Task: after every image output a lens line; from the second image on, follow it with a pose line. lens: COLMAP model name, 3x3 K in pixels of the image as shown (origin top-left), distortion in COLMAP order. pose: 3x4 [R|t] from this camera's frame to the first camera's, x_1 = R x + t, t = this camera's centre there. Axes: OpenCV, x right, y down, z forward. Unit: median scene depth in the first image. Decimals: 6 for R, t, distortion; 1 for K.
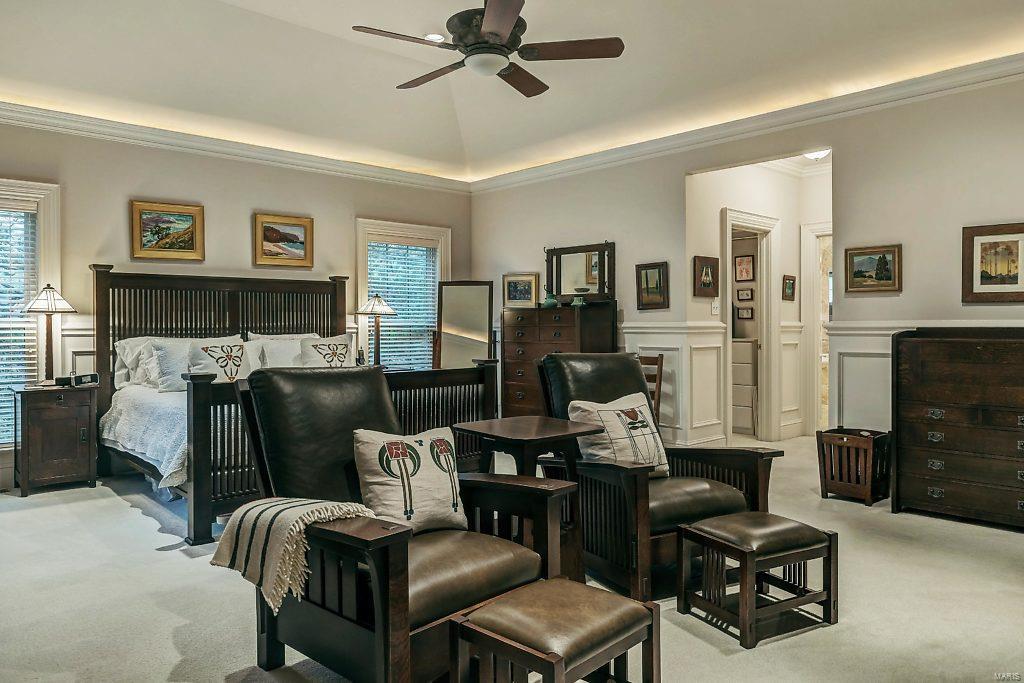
lens RADIAL K [[706.7, 0, 512.0], [0, 706.7, 341.5], [0, 0, 1]] dist [0.036731, 0.001319]
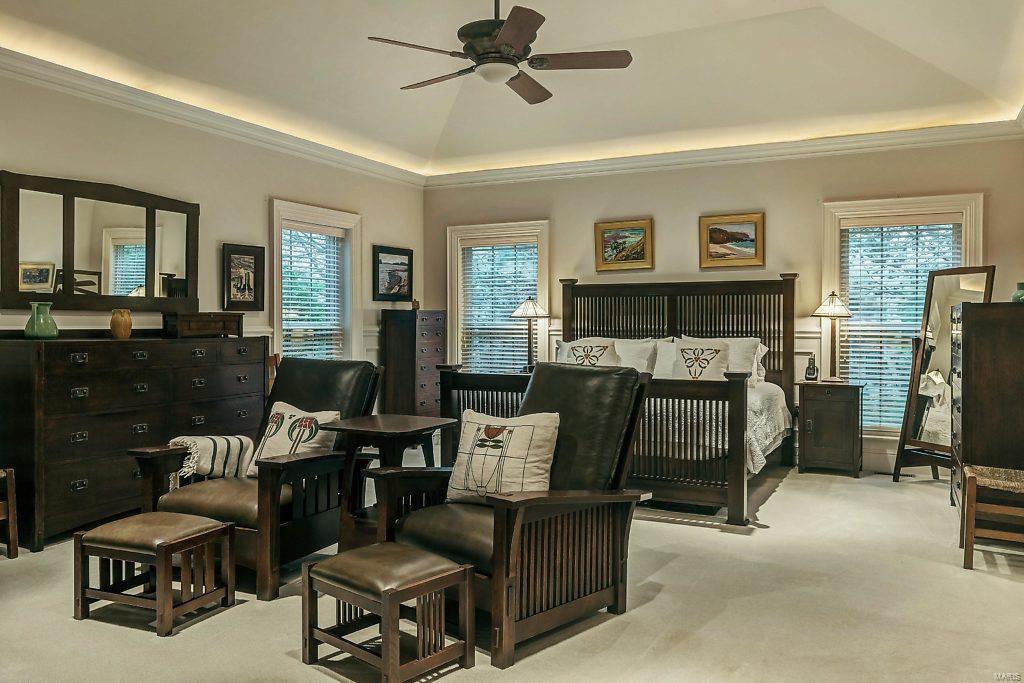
lens RADIAL K [[796.1, 0, 512.0], [0, 796.1, 341.5], [0, 0, 1]] dist [-0.001568, -0.000975]
pose [[0.365353, 0.026594, -0.930489, 0.609001], [-0.024976, 0.999512, 0.018761, -0.018874], [0.930534, 0.016385, 0.365839, 0.347012]]
